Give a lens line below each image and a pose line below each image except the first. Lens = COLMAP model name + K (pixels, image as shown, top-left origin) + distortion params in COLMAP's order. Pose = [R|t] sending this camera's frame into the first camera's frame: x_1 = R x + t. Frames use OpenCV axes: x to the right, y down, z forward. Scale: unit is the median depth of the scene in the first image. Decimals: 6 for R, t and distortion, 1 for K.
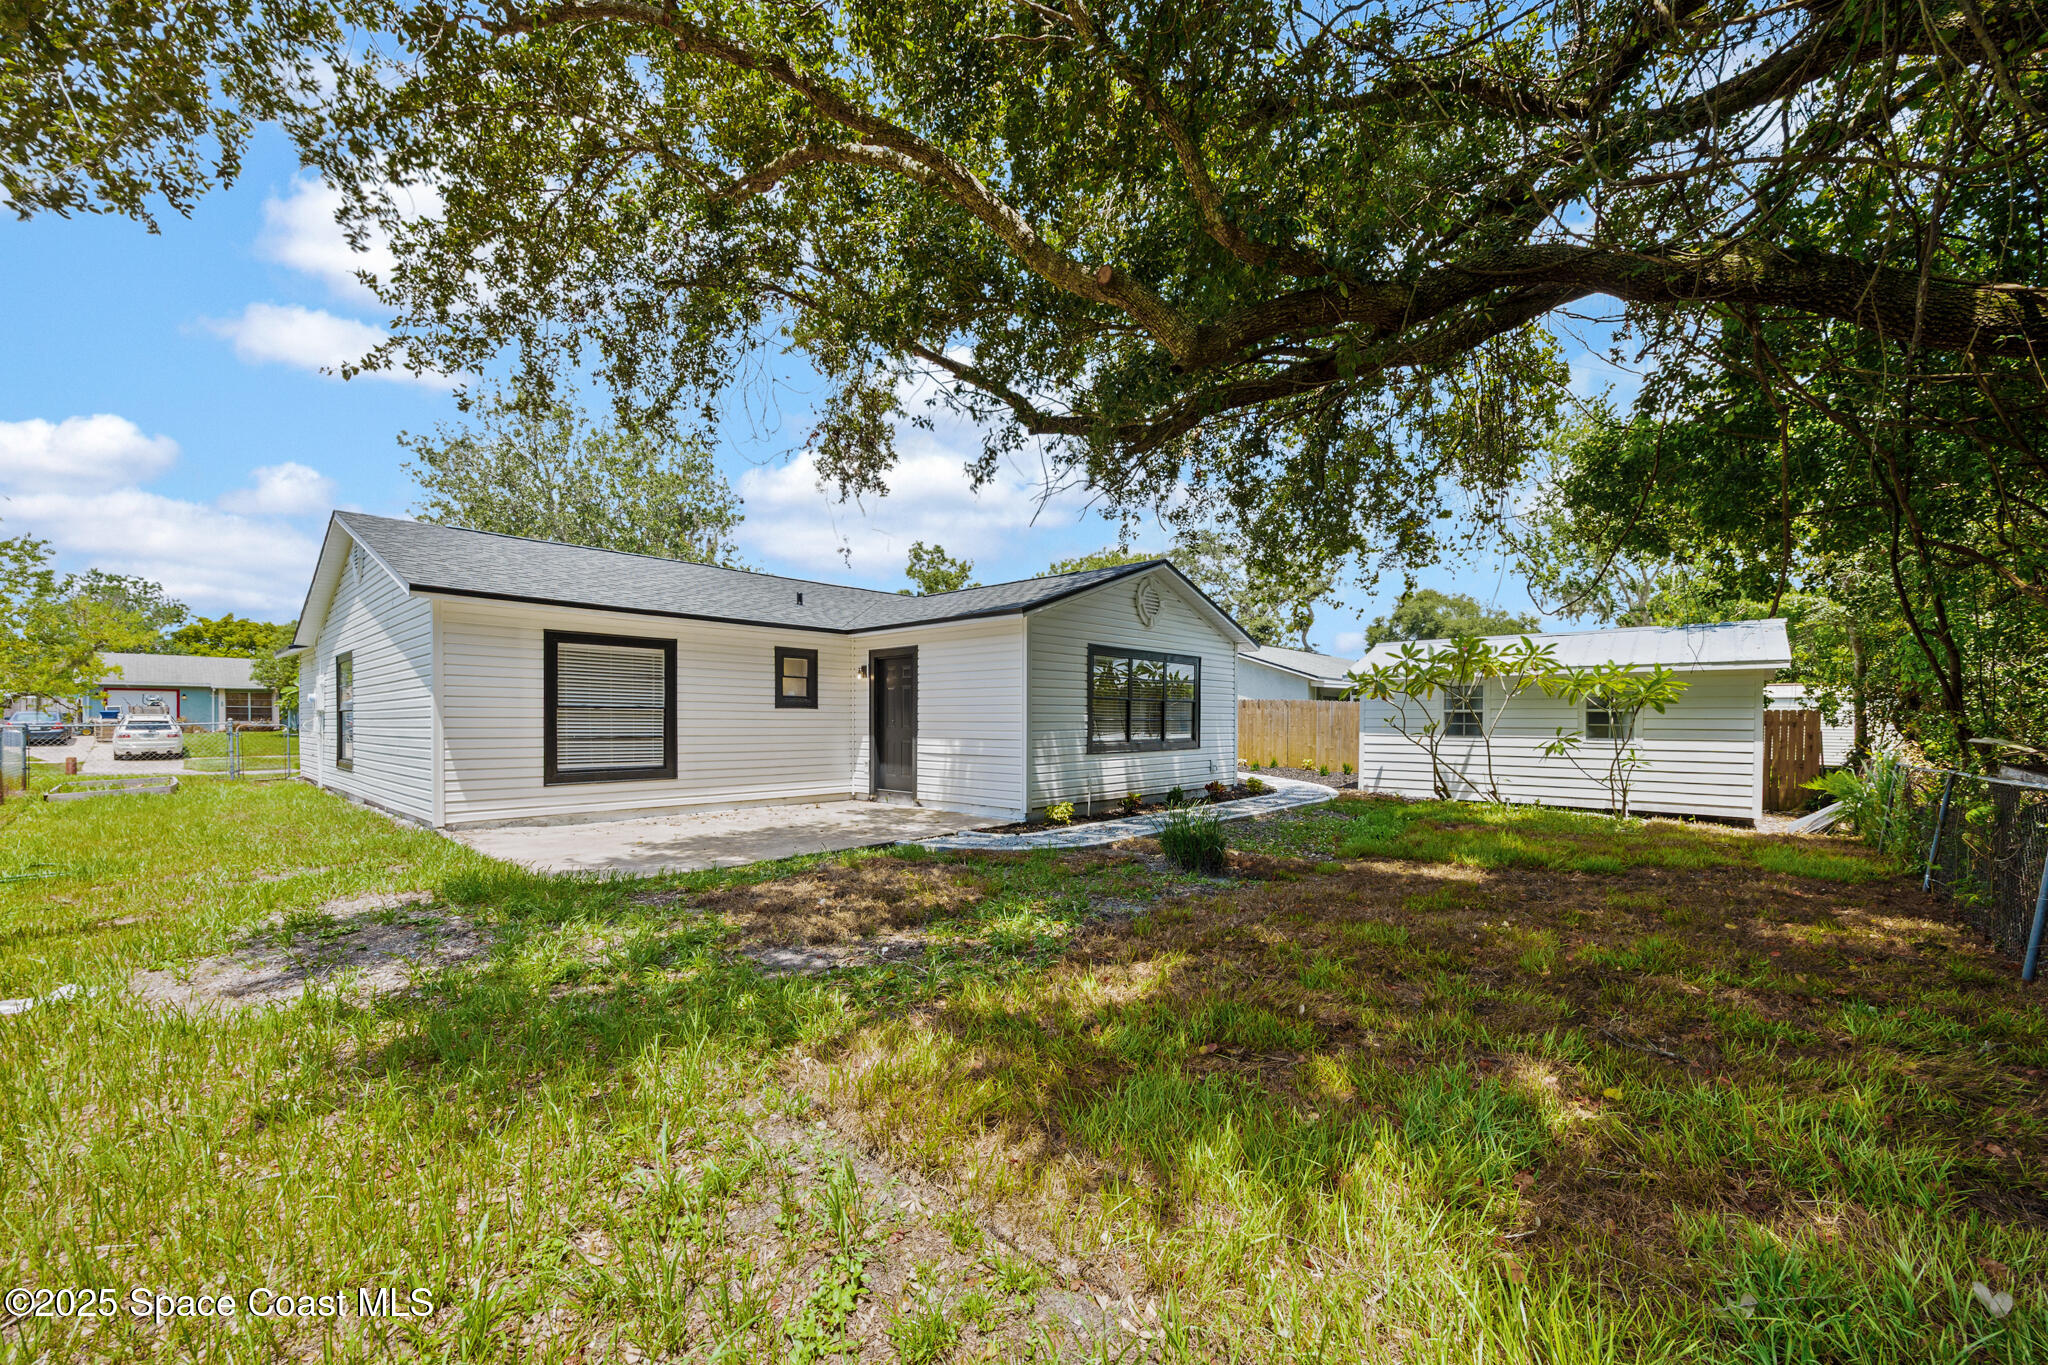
lens RADIAL K [[797.0, 0, 1014.2], [0, 797.0, 765.6], [0, 0, 1]] dist [-0.002013, -0.000054]
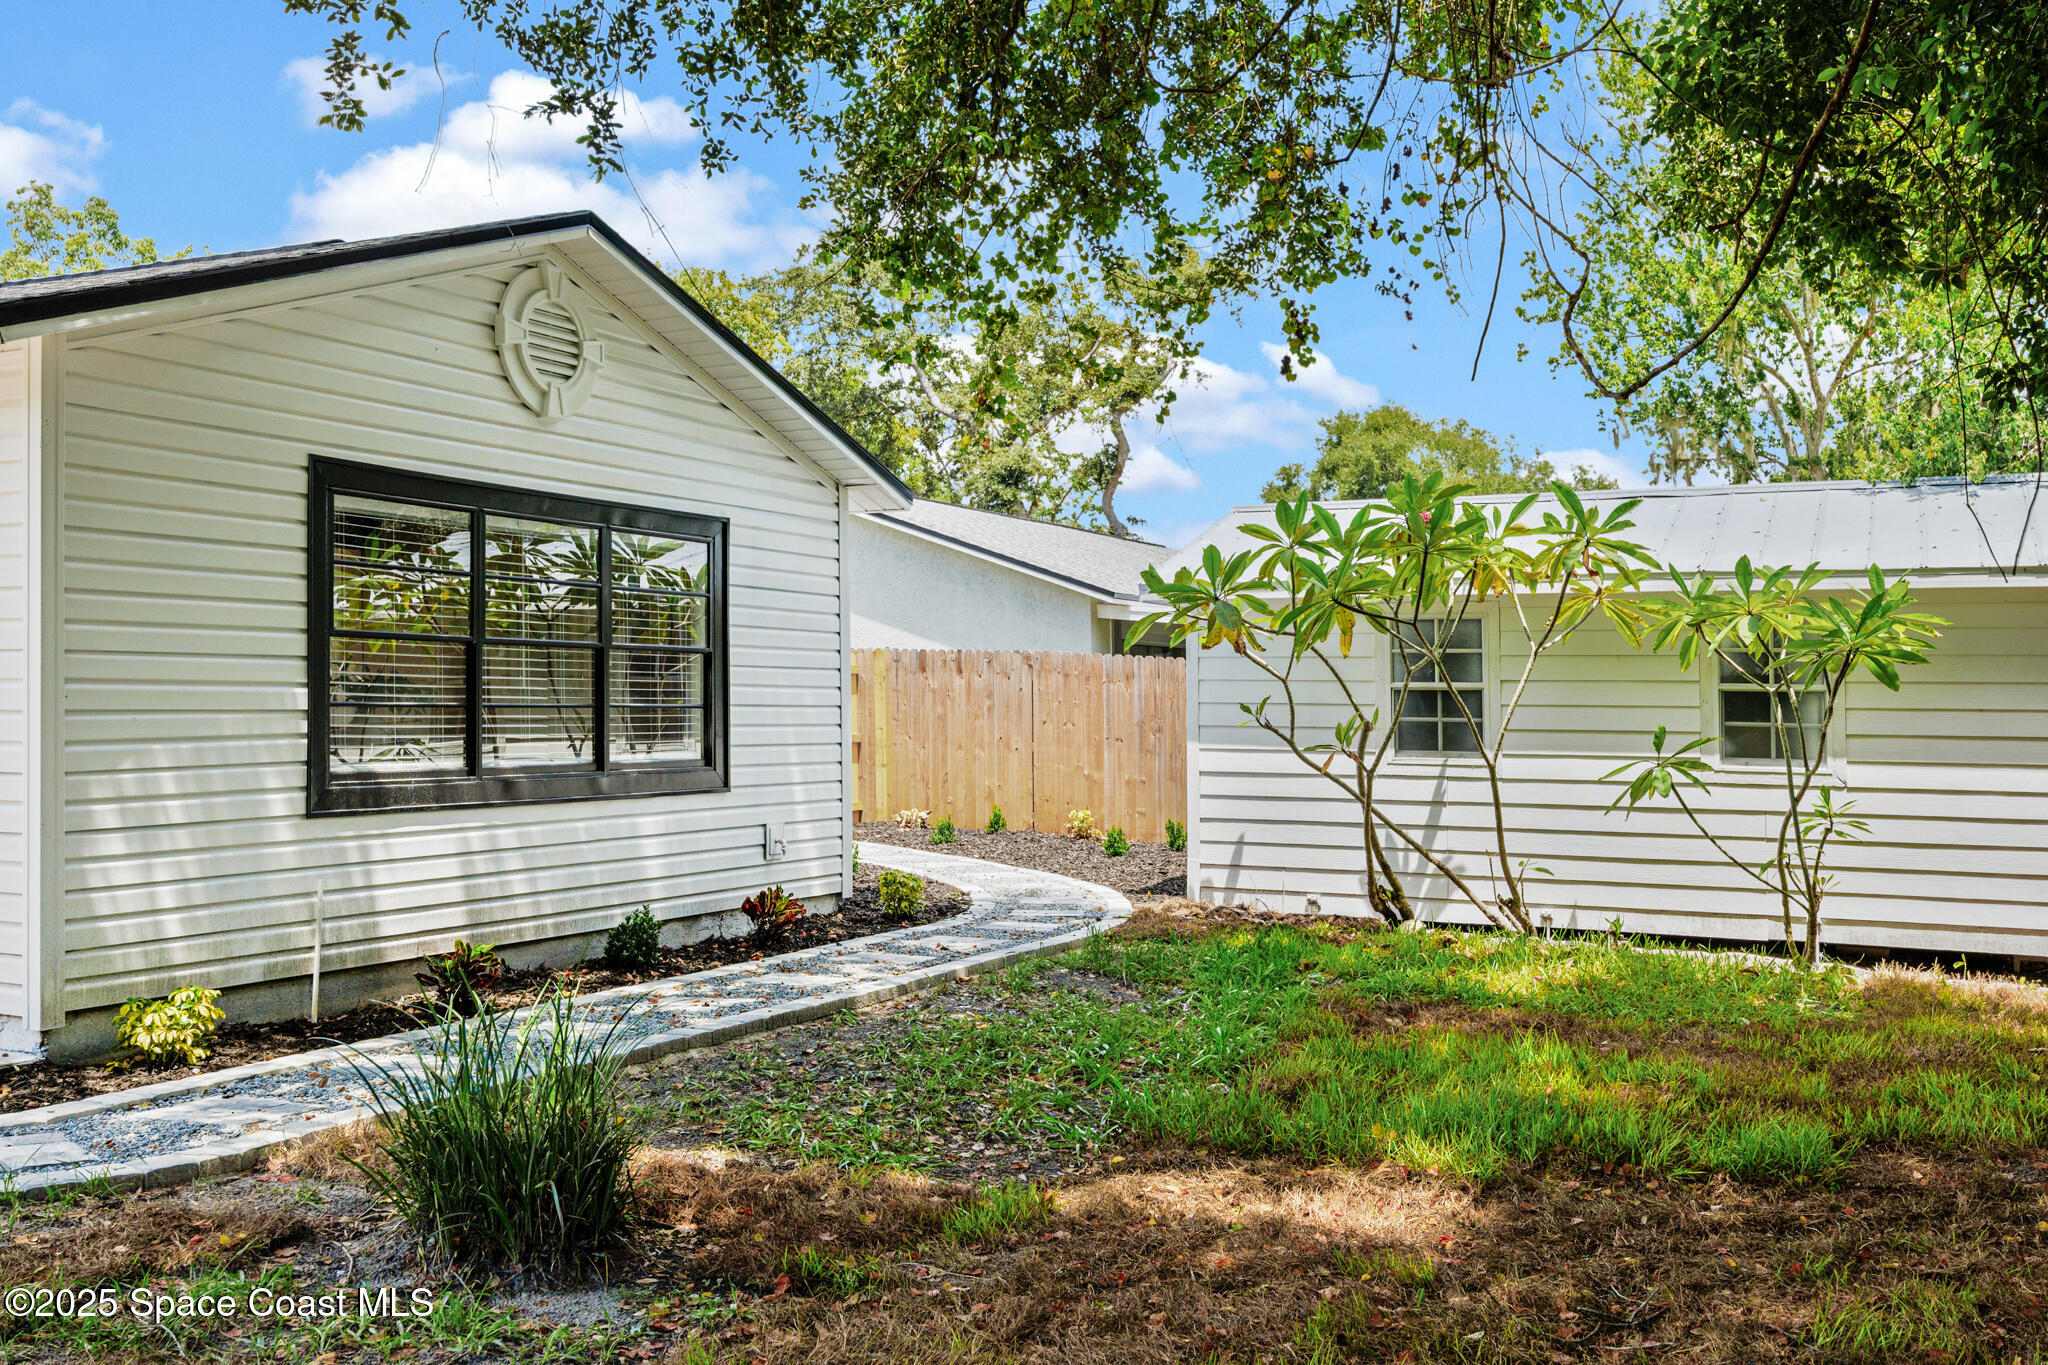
lens RADIAL K [[2026.2, 0, 1022.5], [0, 2026.2, 682.9], [0, 0, 1]] dist [0.018376, 0.000000]
pose [[0.956635, 0.008649, 0.291160, 0.112186], [0.010477, 0.997891, -0.064063, -0.011468], [-0.291100, 0.064335, 0.954527, 0.163176]]
